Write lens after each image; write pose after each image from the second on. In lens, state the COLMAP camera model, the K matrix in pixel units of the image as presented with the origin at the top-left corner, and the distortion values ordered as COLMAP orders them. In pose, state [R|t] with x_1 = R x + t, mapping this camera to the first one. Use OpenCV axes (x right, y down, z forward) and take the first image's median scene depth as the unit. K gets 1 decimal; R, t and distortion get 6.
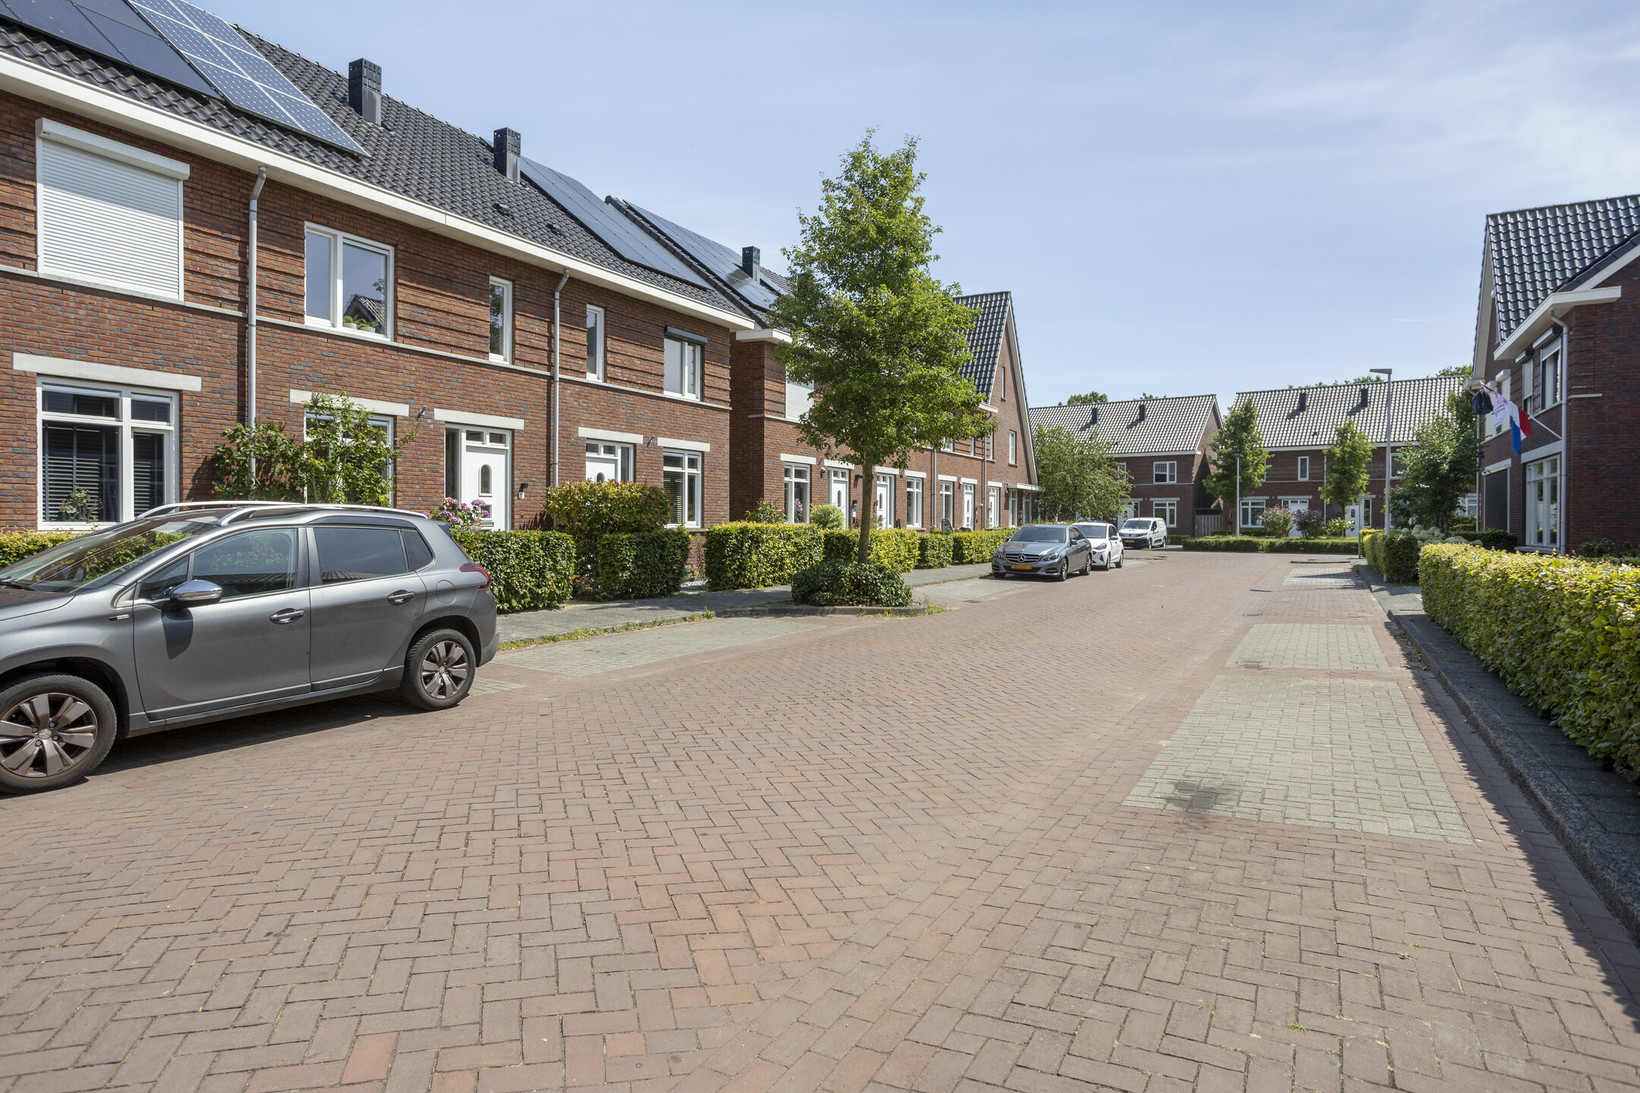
lens RADIAL K [[939.9, 0, 820.5], [0, 939.9, 538.0], [0, 0, 1]] dist [-0.040261, 0.031496]
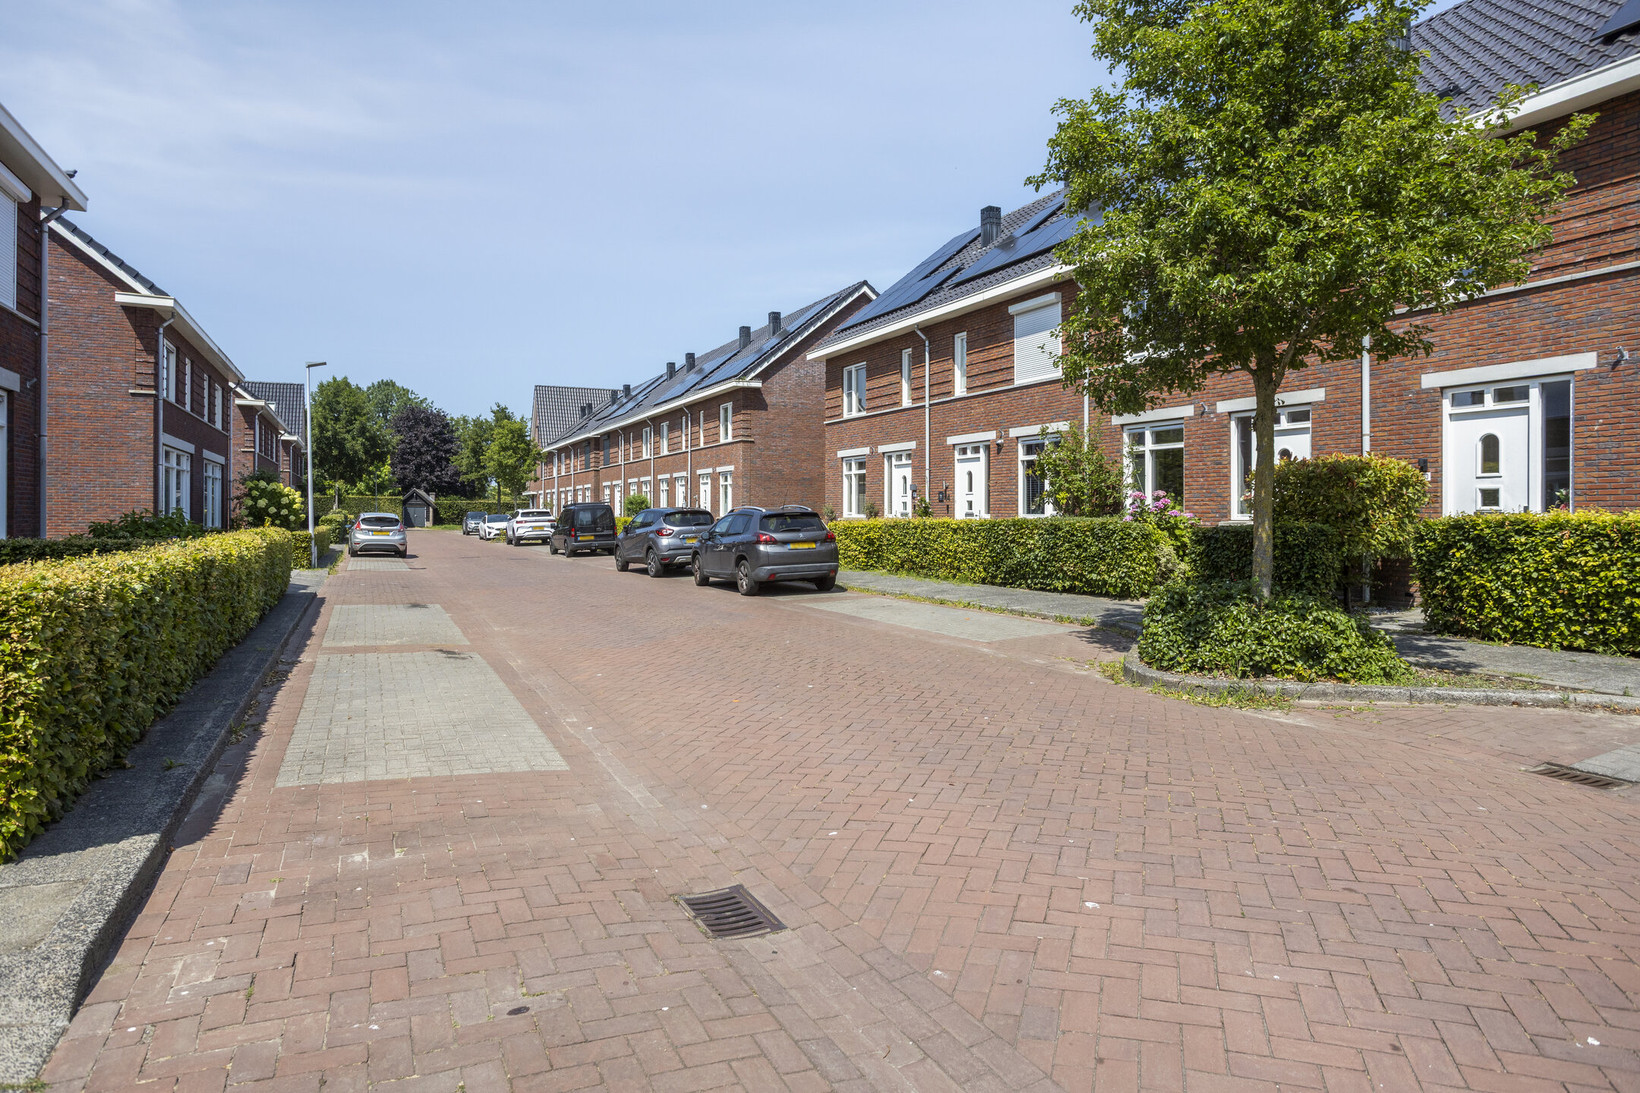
lens RADIAL K [[939.9, 0, 820.5], [0, 939.9, 537.6], [0, 0, 1]] dist [-0.040261, 0.031496]
pose [[-0.578572, 0.017122, -0.815451, 0.769791], [-0.013348, 0.999447, 0.030456, -0.016036], [0.815522, 0.028505, -0.578024, 1.394055]]
